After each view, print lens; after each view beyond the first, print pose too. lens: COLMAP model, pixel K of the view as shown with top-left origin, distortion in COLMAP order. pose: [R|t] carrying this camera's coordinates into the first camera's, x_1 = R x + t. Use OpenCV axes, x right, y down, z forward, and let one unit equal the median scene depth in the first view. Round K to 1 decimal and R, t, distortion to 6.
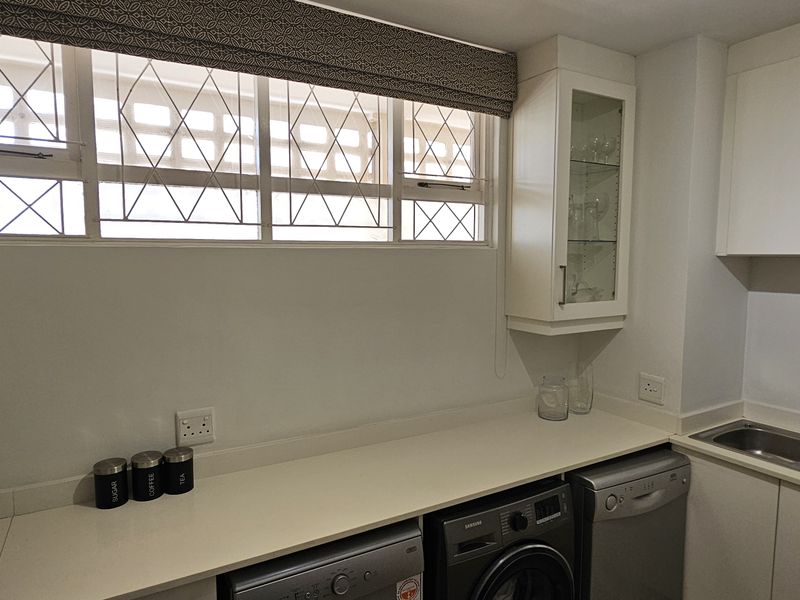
lens RADIAL K [[523.8, 0, 400.0], [0, 523.8, 300.0], [0, 0, 1]] dist [-0.004861, -0.001784]
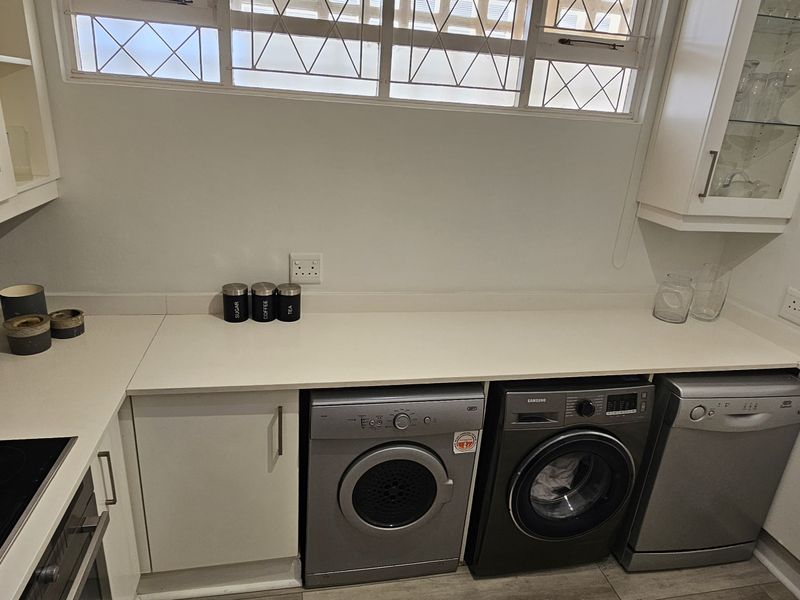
lens RADIAL K [[527.1, 0, 398.0], [0, 527.1, 300.1], [0, 0, 1]] dist [-0.004312, 0.001792]
pose [[0.946323, 0.169948, -0.274938, 0.116604], [-0.095282, 0.959491, 0.265138, -0.012307], [0.308860, -0.224709, 0.924181, -0.007964]]
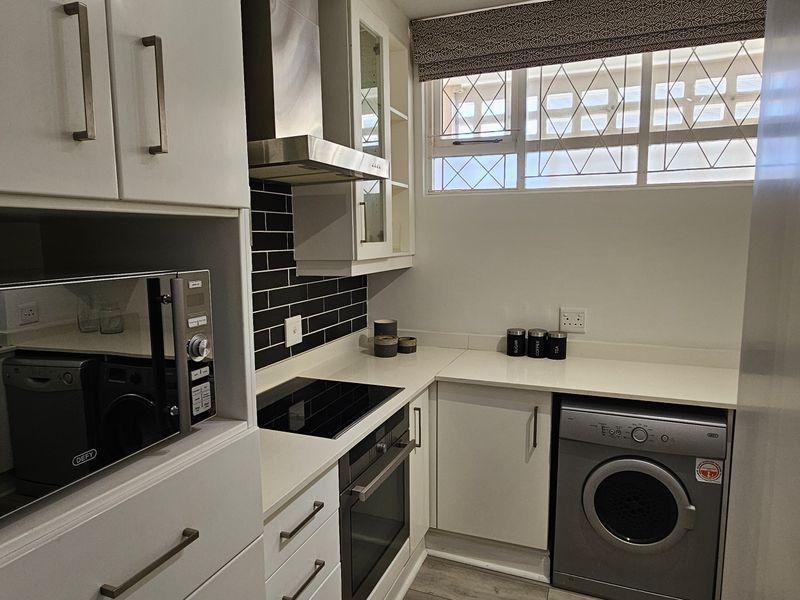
lens RADIAL K [[527.1, 0, 398.0], [0, 527.1, 300.1], [0, 0, 1]] dist [-0.004312, 0.001792]
pose [[0.618375, 0.088823, -0.780847, 0.403551], [-0.060700, 0.996022, 0.065230, 0.117612], [0.783535, 0.007061, 0.621307, -0.245369]]
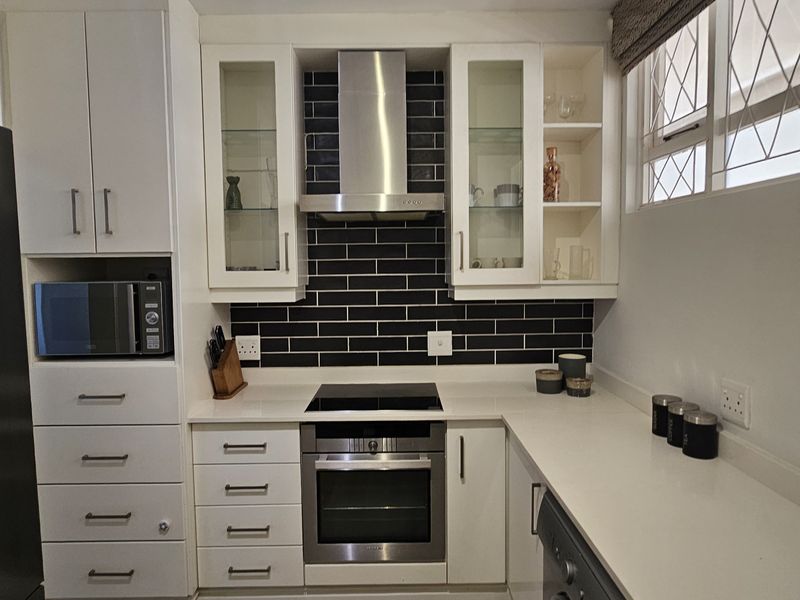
lens RADIAL K [[523.8, 0, 400.0], [0, 523.8, 300.0], [0, 0, 1]] dist [-0.004861, -0.001784]
pose [[-0.491592, 0.067116, -0.868235, 0.573266], [-0.066546, 0.991215, 0.114301, 0.015189], [0.868279, 0.113967, -0.482807, 0.868234]]
